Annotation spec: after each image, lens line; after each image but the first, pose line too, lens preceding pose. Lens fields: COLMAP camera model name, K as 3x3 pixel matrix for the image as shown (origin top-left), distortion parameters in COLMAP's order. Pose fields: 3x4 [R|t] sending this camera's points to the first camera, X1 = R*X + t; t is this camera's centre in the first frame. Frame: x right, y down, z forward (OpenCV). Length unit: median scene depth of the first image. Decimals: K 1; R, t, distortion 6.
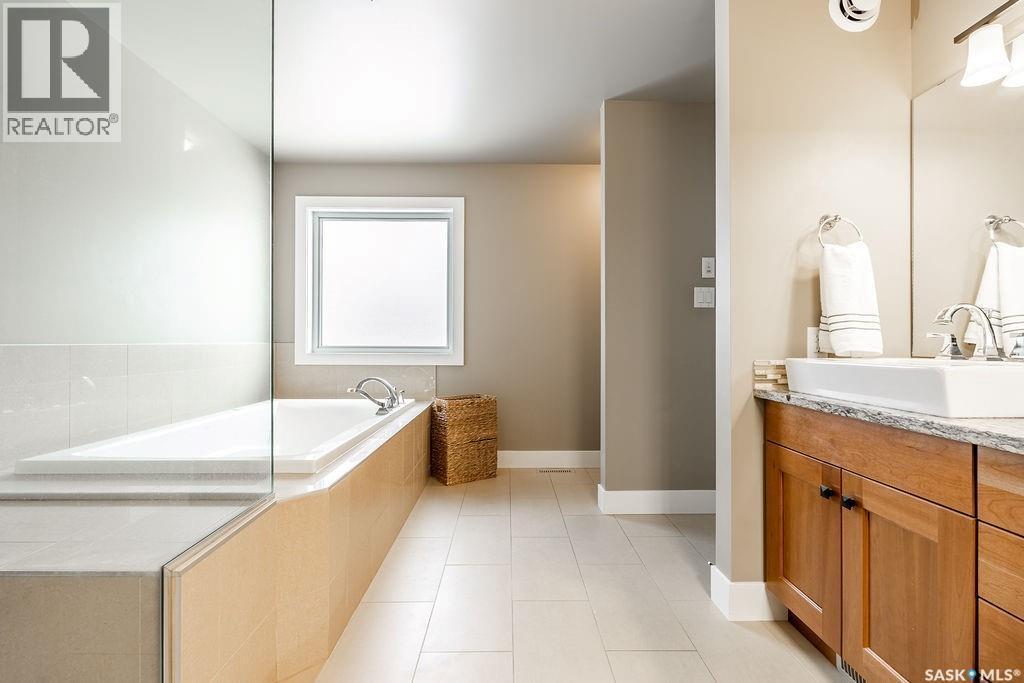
lens RADIAL K [[467.6, 0, 512.5], [0, 467.6, 339.9], [0, 0, 1]] dist [-0.000634, 0.000073]
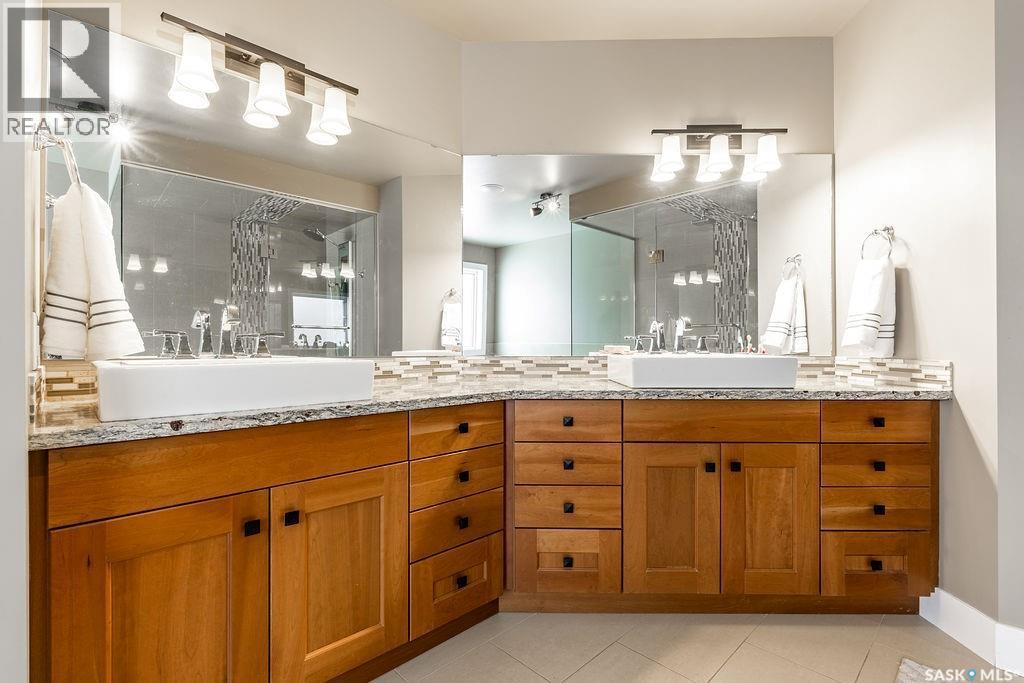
lens RADIAL K [[467.6, 0, 509.5], [0, 467.6, 346.6], [0, 0, 1]] dist [-0.000634, 0.000073]
pose [[-0.693150, 0.003014, 0.720787, -0.230458], [-0.004635, 0.999952, -0.008640, 0.023968], [-0.720779, -0.009330, -0.693102, 1.365987]]
